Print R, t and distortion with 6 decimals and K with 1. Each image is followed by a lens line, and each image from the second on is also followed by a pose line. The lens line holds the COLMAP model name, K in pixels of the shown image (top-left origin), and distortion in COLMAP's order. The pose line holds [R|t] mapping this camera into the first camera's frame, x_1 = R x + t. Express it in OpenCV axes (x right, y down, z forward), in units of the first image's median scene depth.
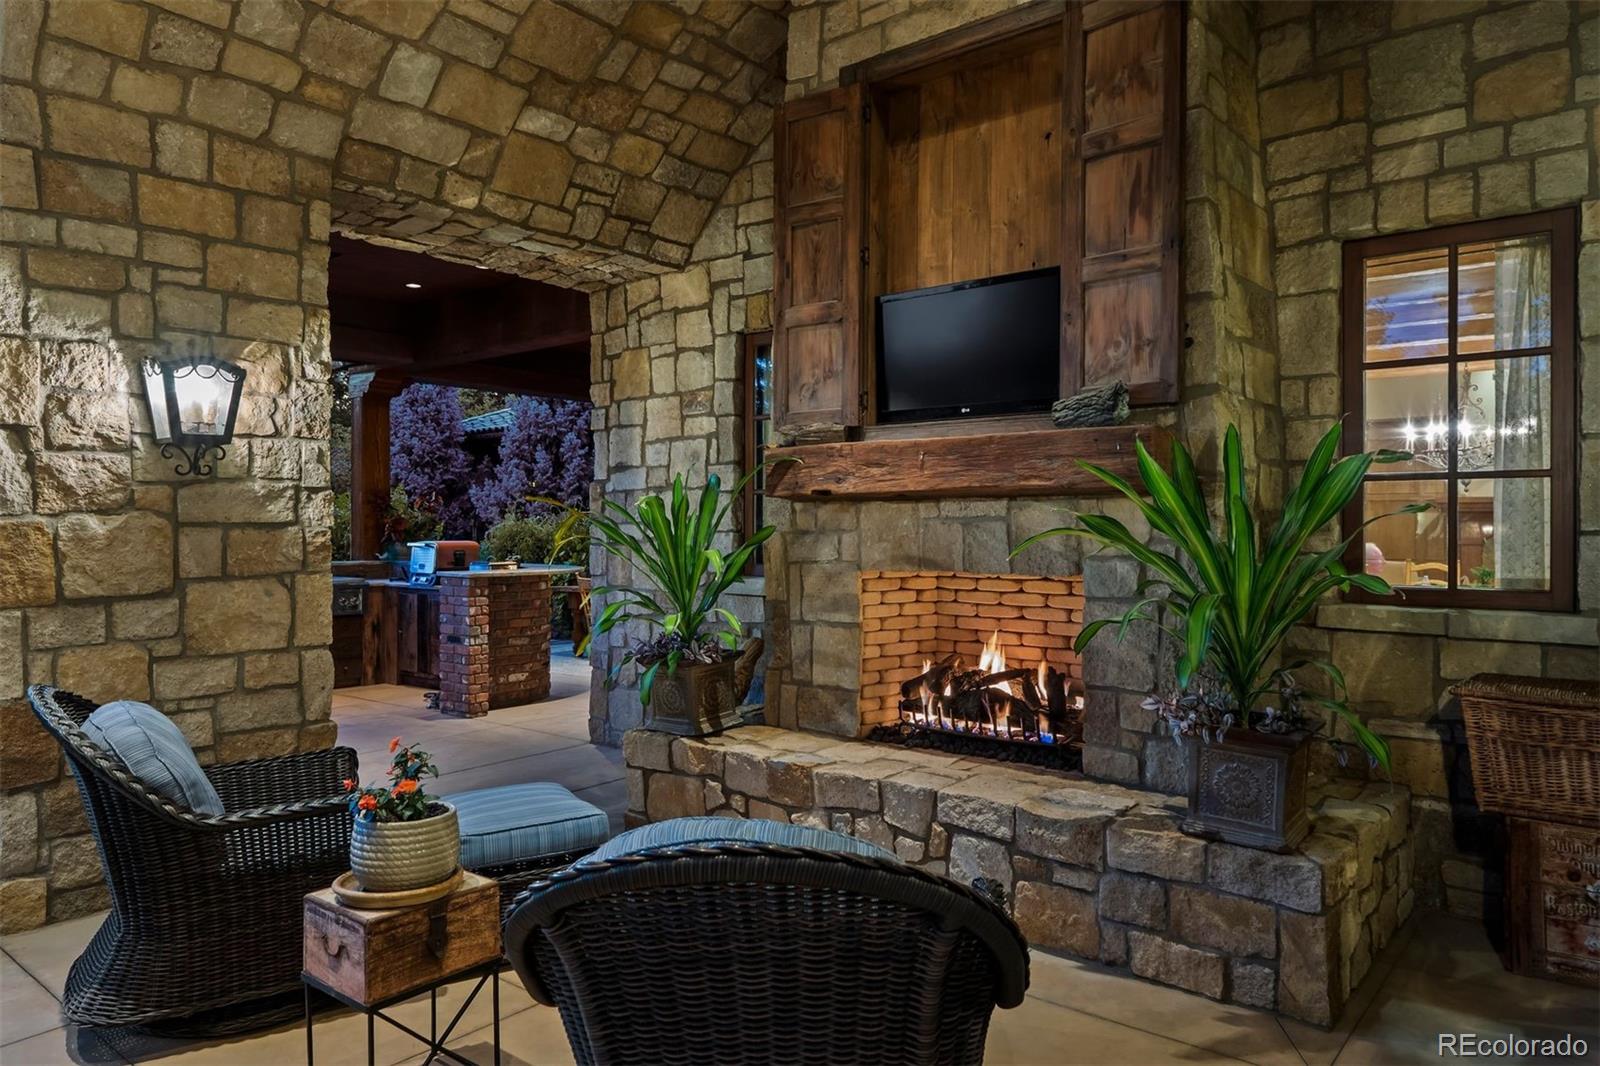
lens RADIAL K [[1069.8, 0, 800.0], [0, 1069.8, 533.0], [0, 0, 1]] dist [0.000476, 0.000981]
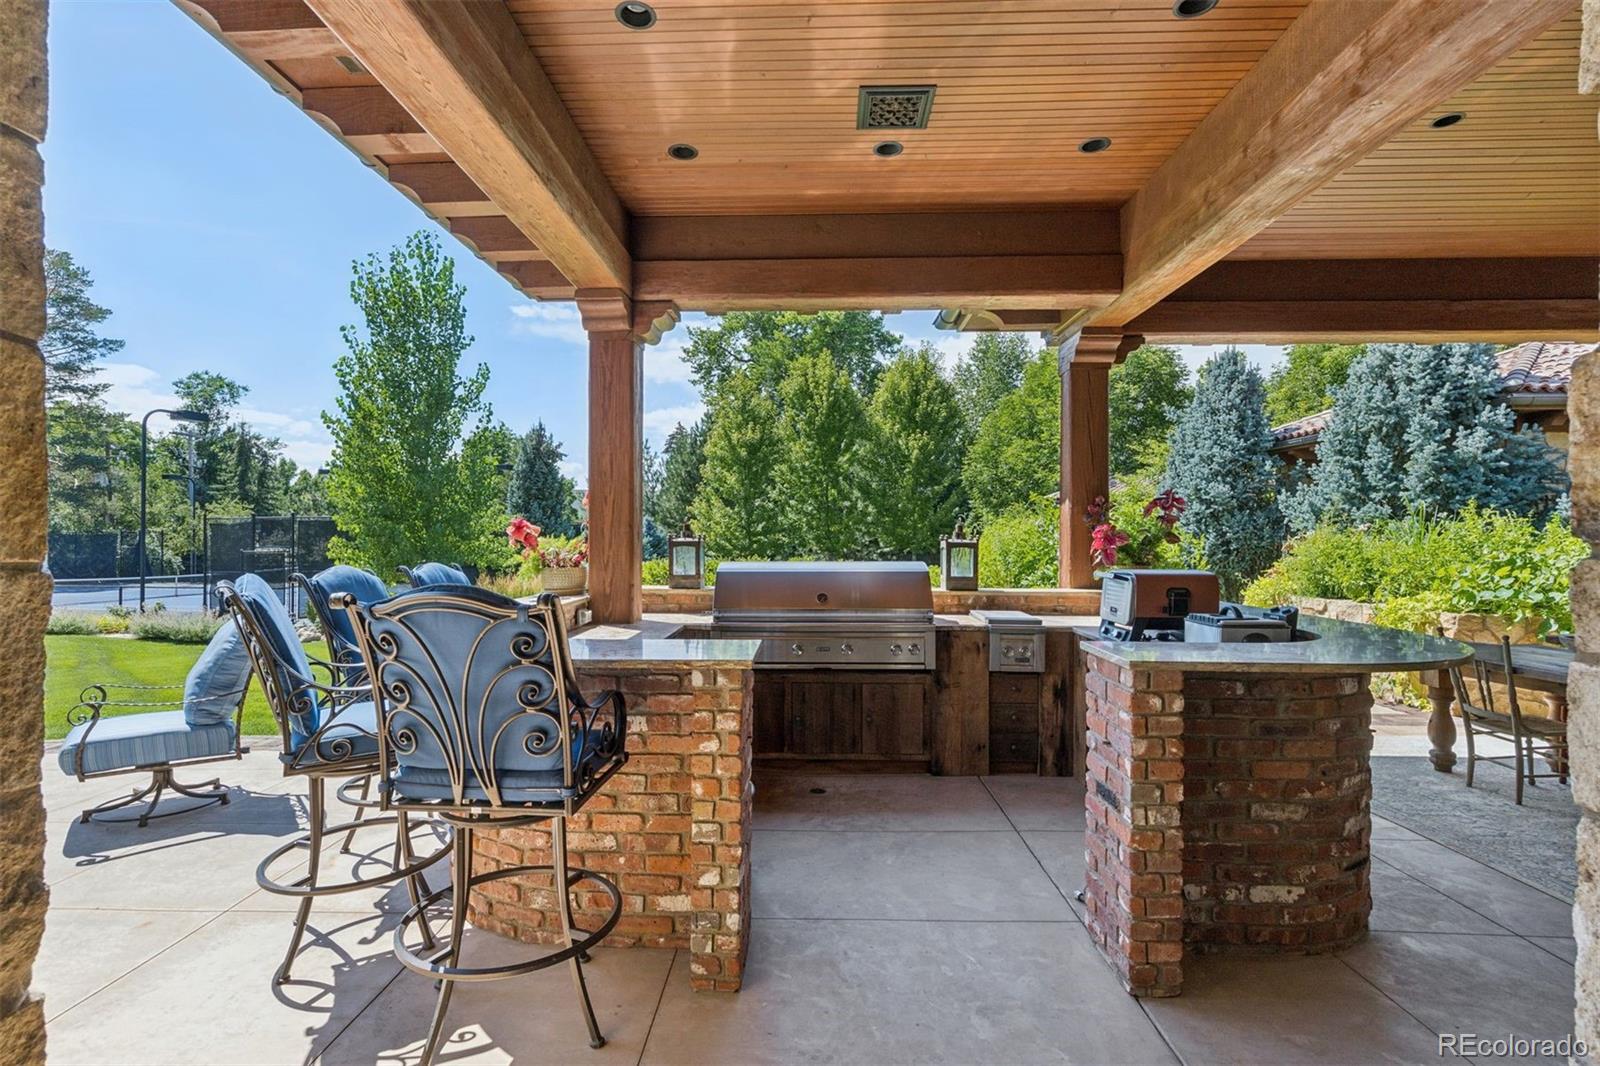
lens RADIAL K [[772.1, 0, 805.5], [0, 772.1, 550.3], [0, 0, 1]] dist [0.023570, -0.000448]
pose [[0.642547, 0.010031, -0.766181, -0.588301], [-0.000751, 0.999922, 0.012461, -0.034660], [0.766246, -0.007432, 0.642505, 2.647045]]
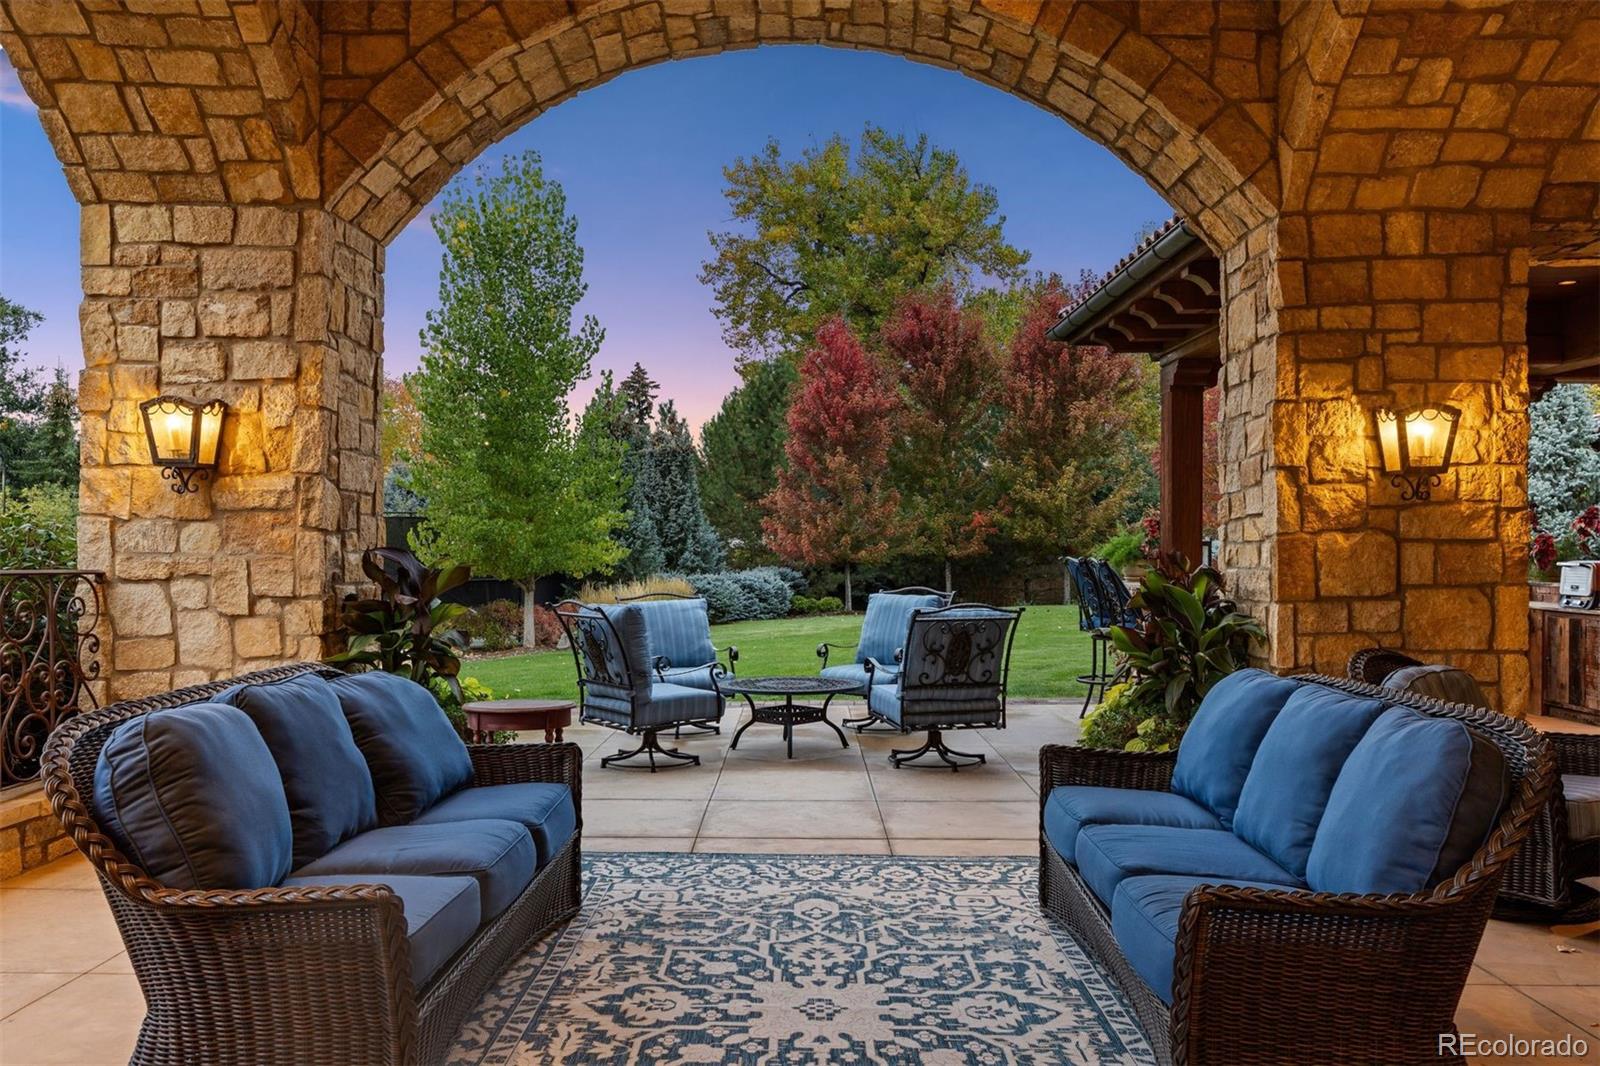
lens RADIAL K [[1181.8, 0, 800.0], [0, 1181.8, 533.0], [0, 0, 1]] dist [-0.003132, -0.003086]
pose [[0.627351, 0.002304, -0.778734, 0.037225], [-0.012218, 0.999902, -0.006885, 0.001104], [0.778641, 0.013834, 0.627317, -0.372803]]
